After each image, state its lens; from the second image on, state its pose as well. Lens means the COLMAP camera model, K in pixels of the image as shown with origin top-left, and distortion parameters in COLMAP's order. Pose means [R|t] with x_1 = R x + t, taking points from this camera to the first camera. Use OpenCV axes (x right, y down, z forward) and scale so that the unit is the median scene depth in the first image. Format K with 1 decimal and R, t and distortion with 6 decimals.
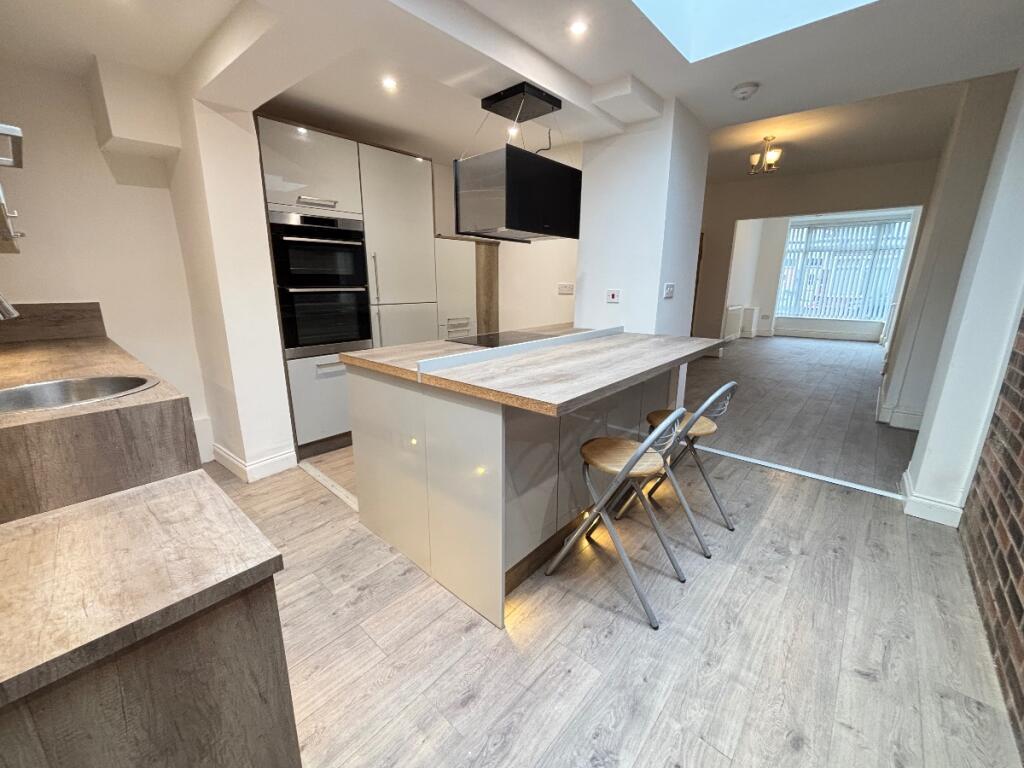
lens RADIAL K [[414.1, 0, 517.5], [0, 414.1, 387.5], [0, 0, 1]] dist [0.001682, -0.000164]
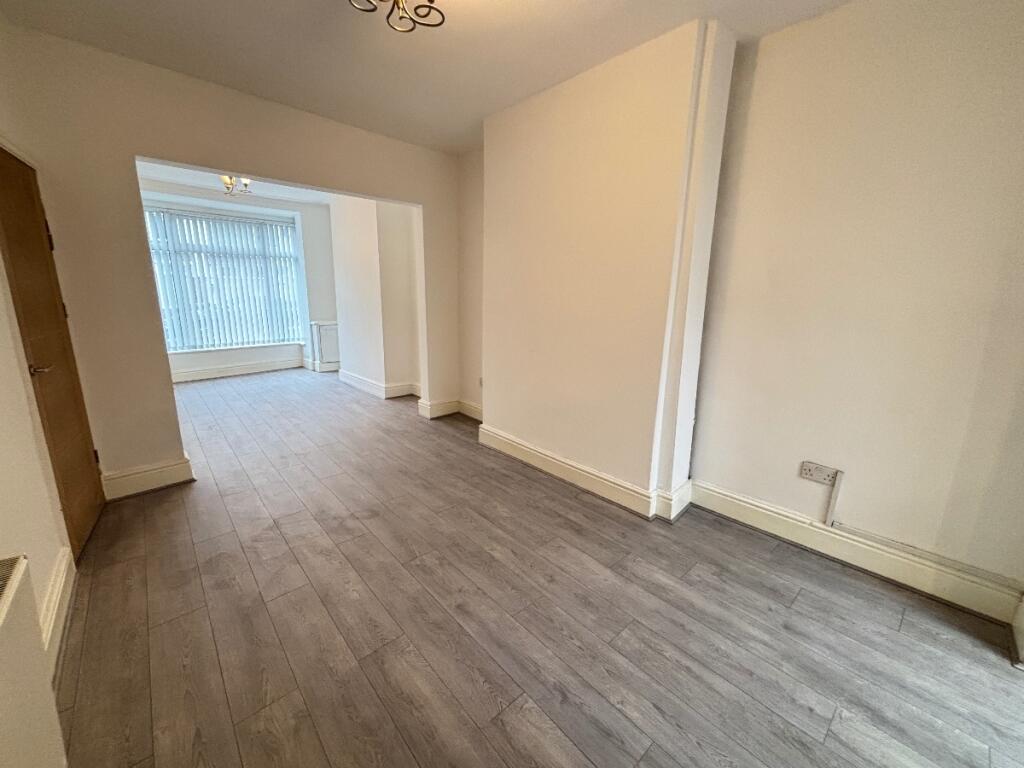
lens RADIAL K [[414.1, 0, 511.8], [0, 414.1, 389.4], [0, 0, 1]] dist [0.001682, -0.000164]
pose [[0.122148, -0.229095, 0.965710, 0.244054], [0.232709, 0.952484, 0.196524, -0.335332], [-0.964845, 0.200725, 0.169657, 1.150821]]
